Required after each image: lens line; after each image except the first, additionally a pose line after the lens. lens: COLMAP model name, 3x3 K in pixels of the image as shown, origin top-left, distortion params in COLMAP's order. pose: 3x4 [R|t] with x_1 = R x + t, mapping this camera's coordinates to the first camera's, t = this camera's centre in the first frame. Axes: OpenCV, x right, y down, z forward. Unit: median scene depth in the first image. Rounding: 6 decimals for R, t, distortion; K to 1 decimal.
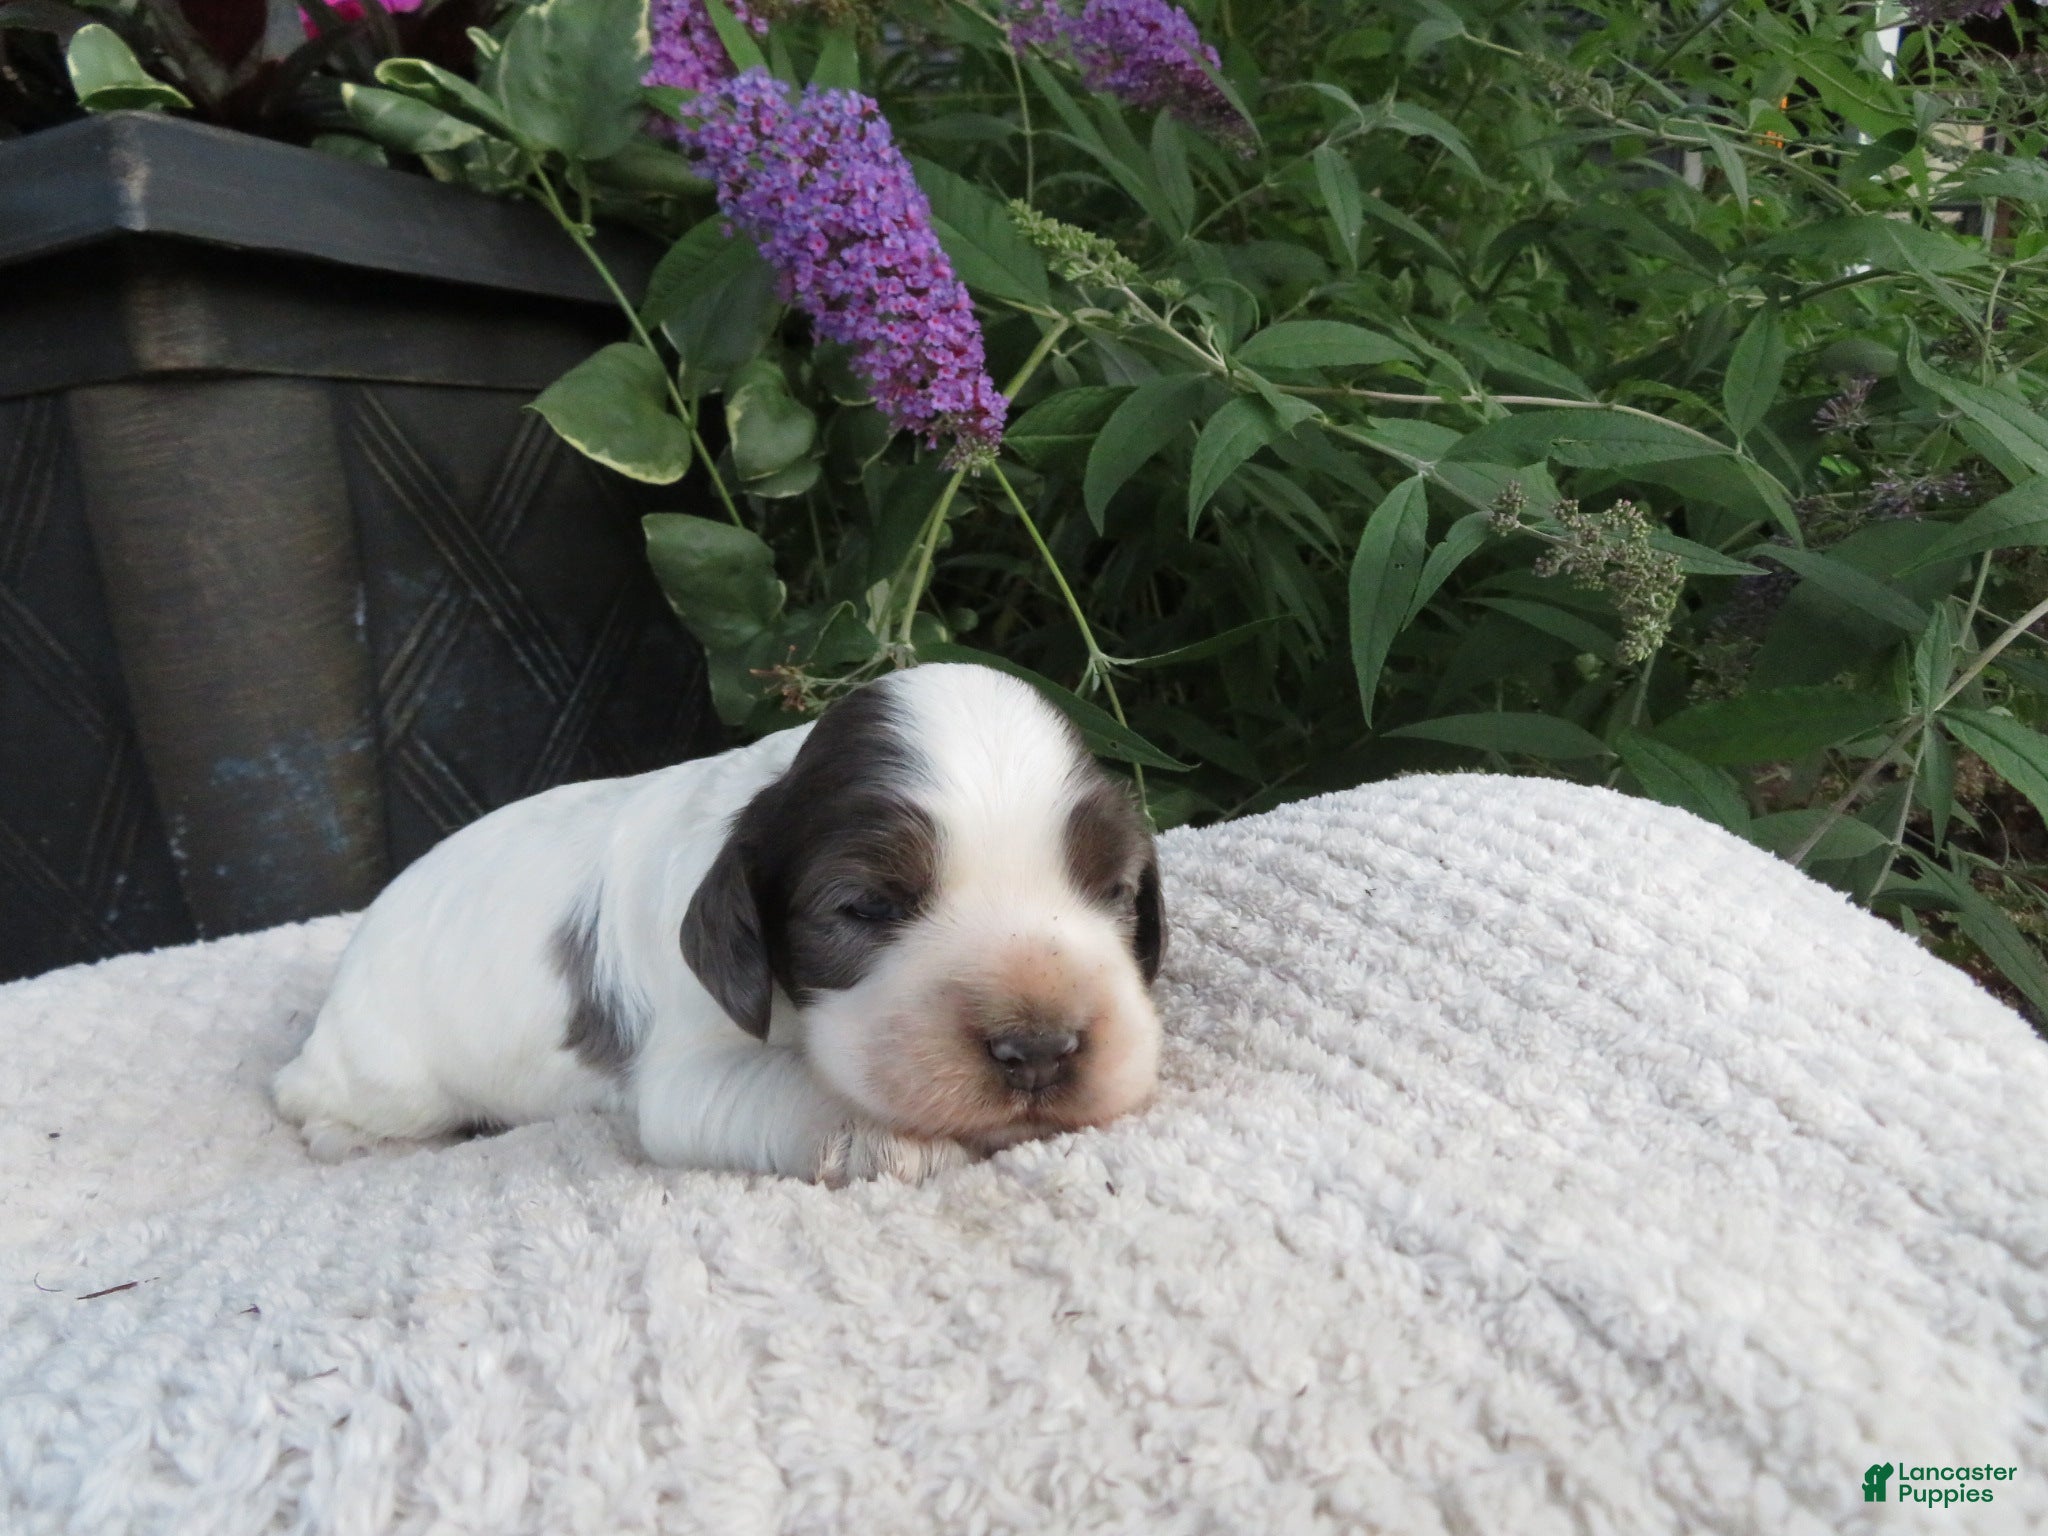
lens RADIAL K [[1454.7, 0, 1026.9], [0, 1454.7, 766.3], [0, 0, 1]] dist [-0.005578, -0.005328]
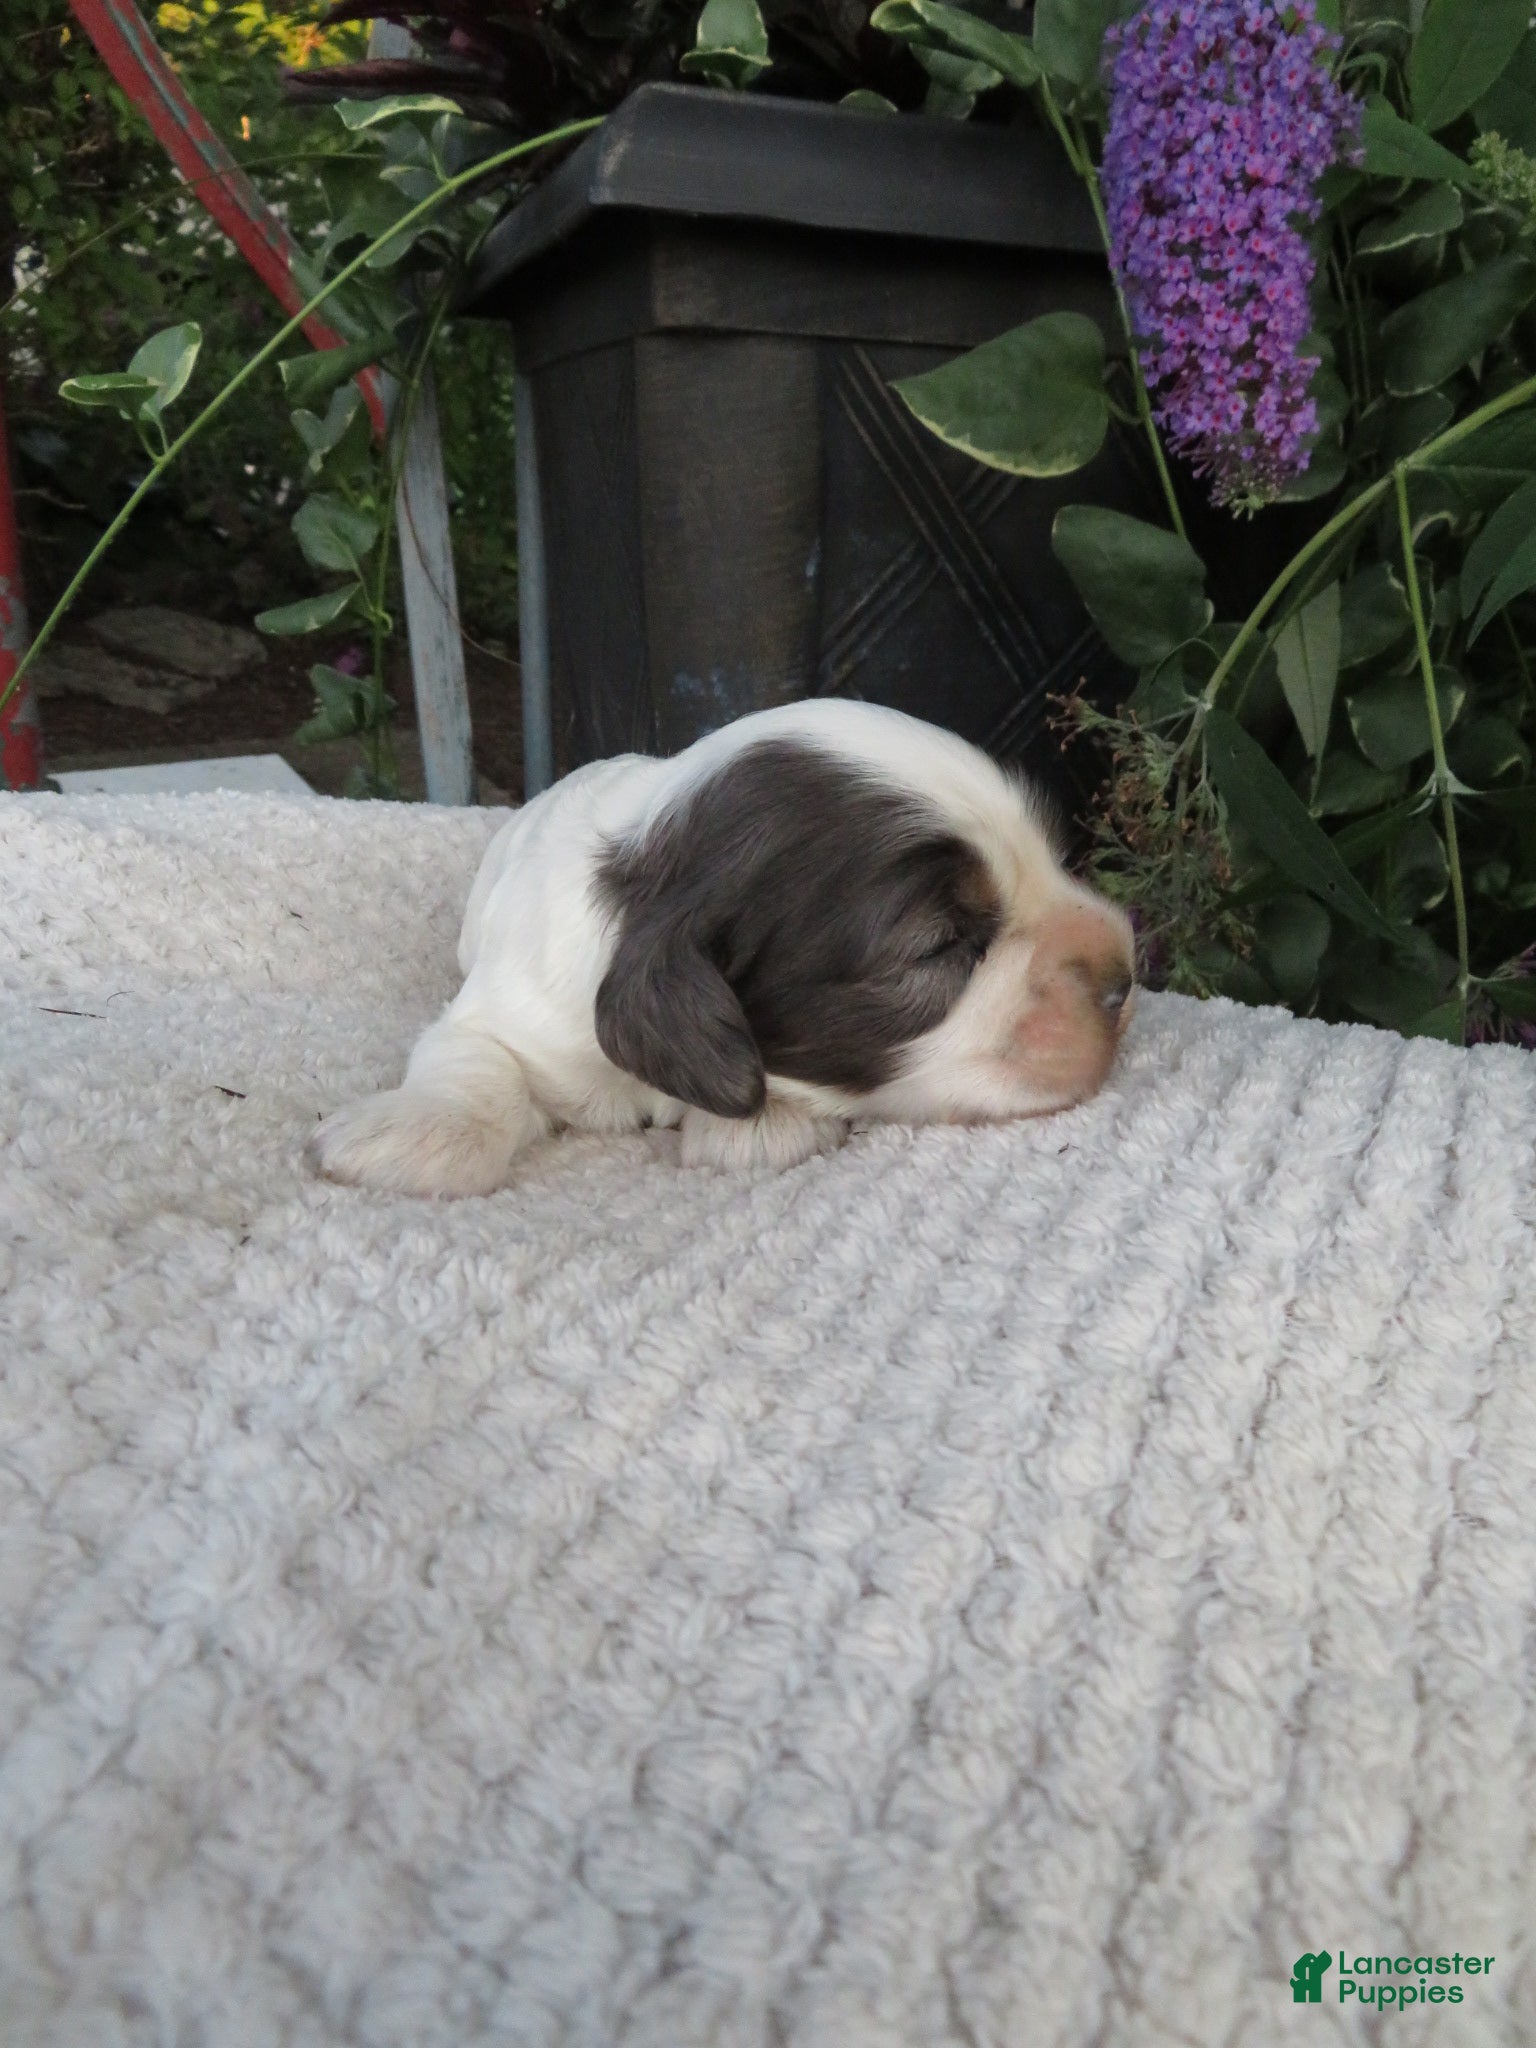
lens RADIAL K [[1454.7, 0, 767.0], [0, 1454.7, 1022.8], [0, 0, 1]] dist [-0.005578, -0.005328]
pose [[0.656835, 0.365387, -0.659591, 0.376999], [-0.215993, 0.929266, 0.299685, -0.108296], [0.722437, -0.054376, 0.689296, 0.203899]]
